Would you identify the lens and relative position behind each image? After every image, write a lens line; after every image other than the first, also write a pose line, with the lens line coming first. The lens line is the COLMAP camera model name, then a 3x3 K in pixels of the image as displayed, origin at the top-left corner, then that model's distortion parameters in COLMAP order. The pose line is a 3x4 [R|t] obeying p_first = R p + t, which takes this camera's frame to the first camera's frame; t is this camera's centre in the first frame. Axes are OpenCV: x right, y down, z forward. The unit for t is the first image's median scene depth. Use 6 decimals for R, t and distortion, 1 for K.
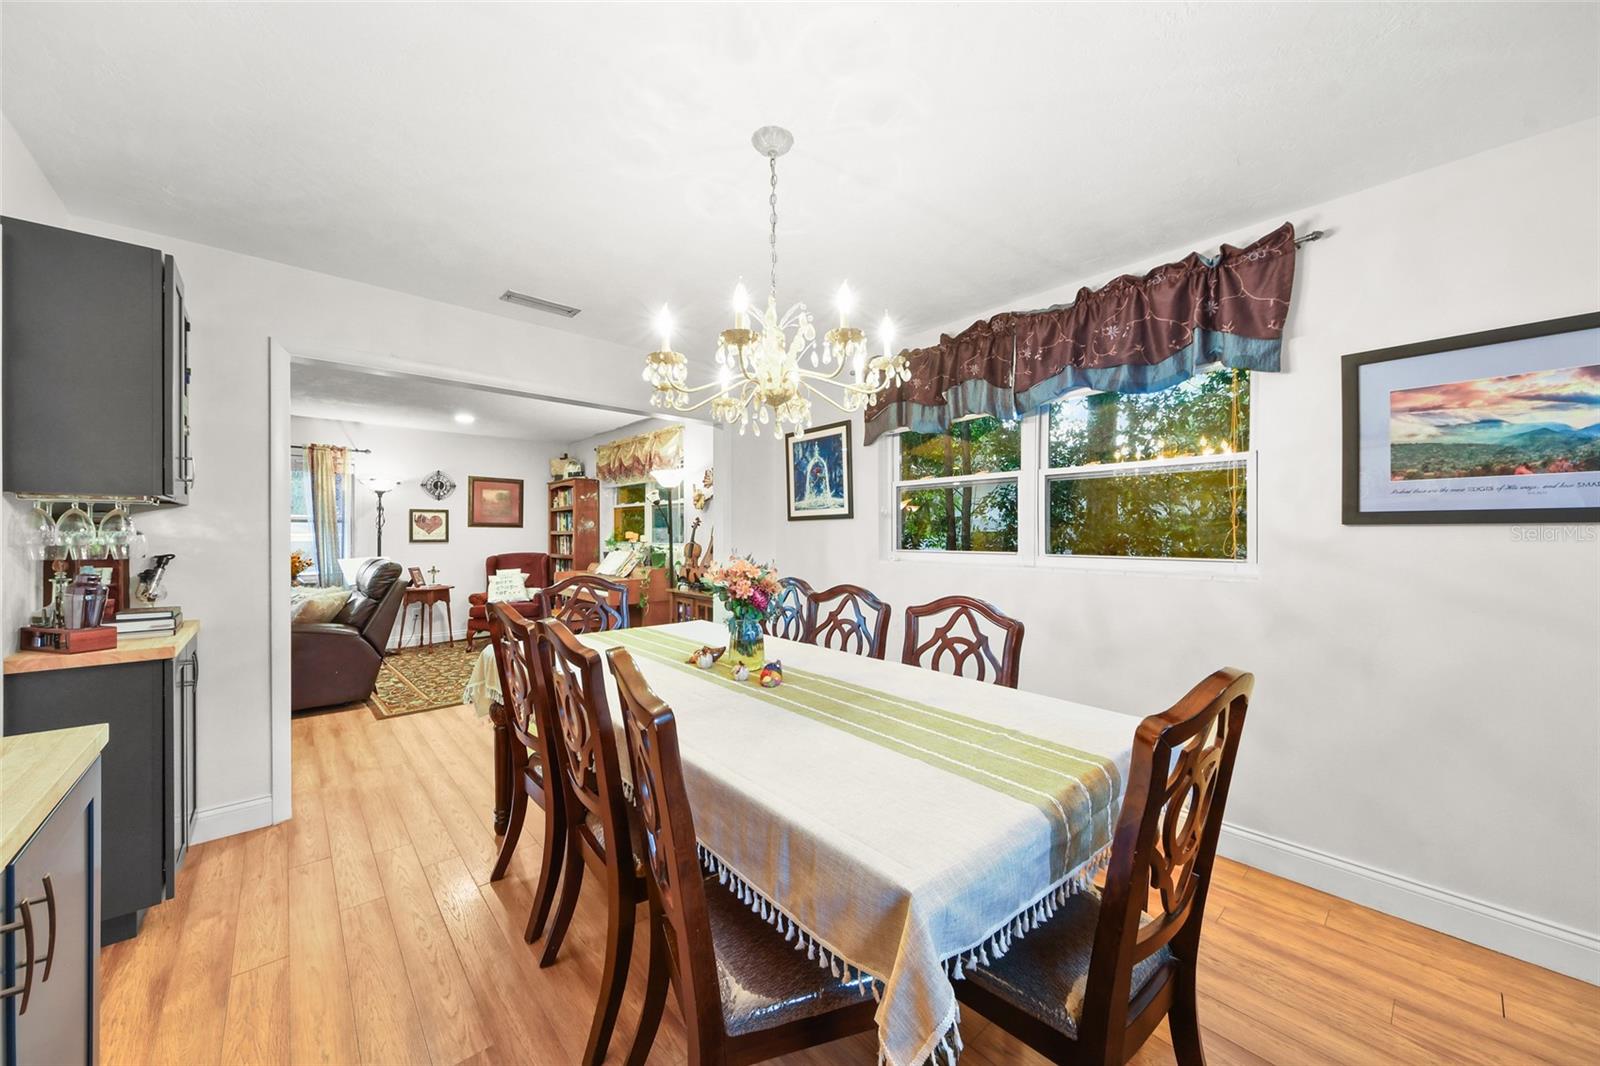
lens RADIAL K [[576.6, 0, 794.6], [0, 576.6, 532.9], [0, 0, 1]] dist [0.014681, -0.008458]
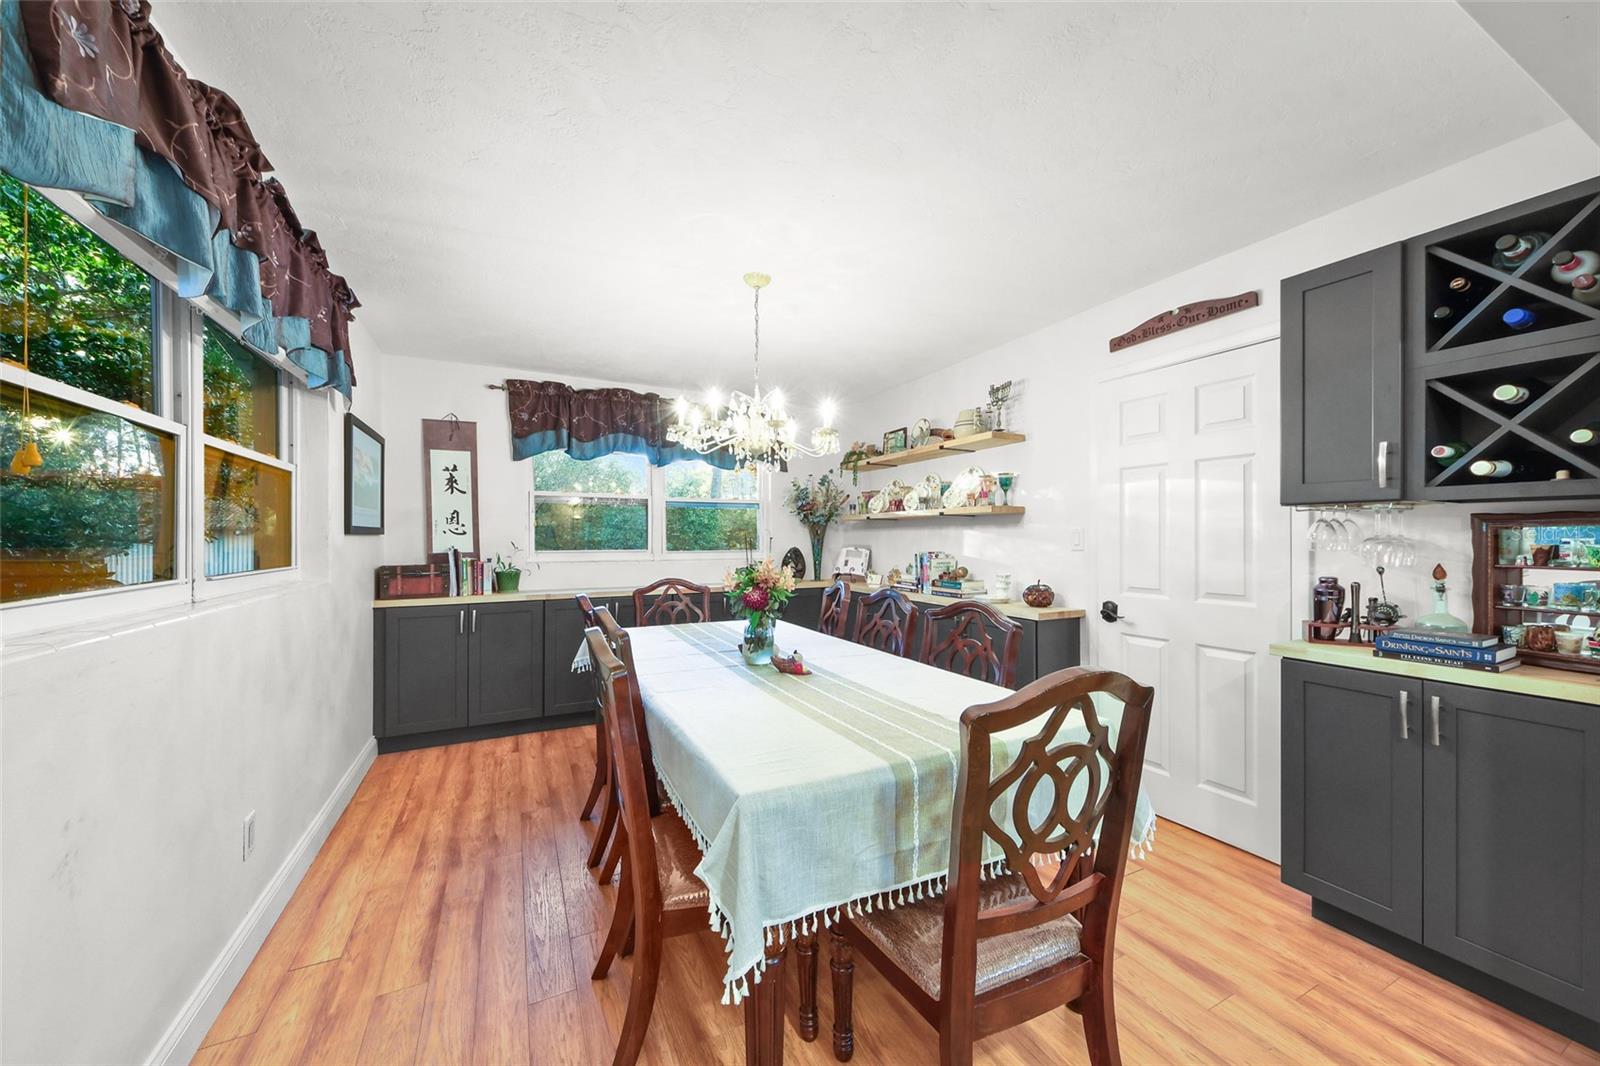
lens RADIAL K [[576.6, 0, 794.6], [0, 576.6, 532.9], [0, 0, 1]] dist [0.014681, -0.008458]
pose [[-0.968050, 0.002012, 0.250751, -0.475274], [0.001352, 0.999995, -0.002808, -0.014301], [-0.250755, -0.002379, -0.968048, 2.279897]]
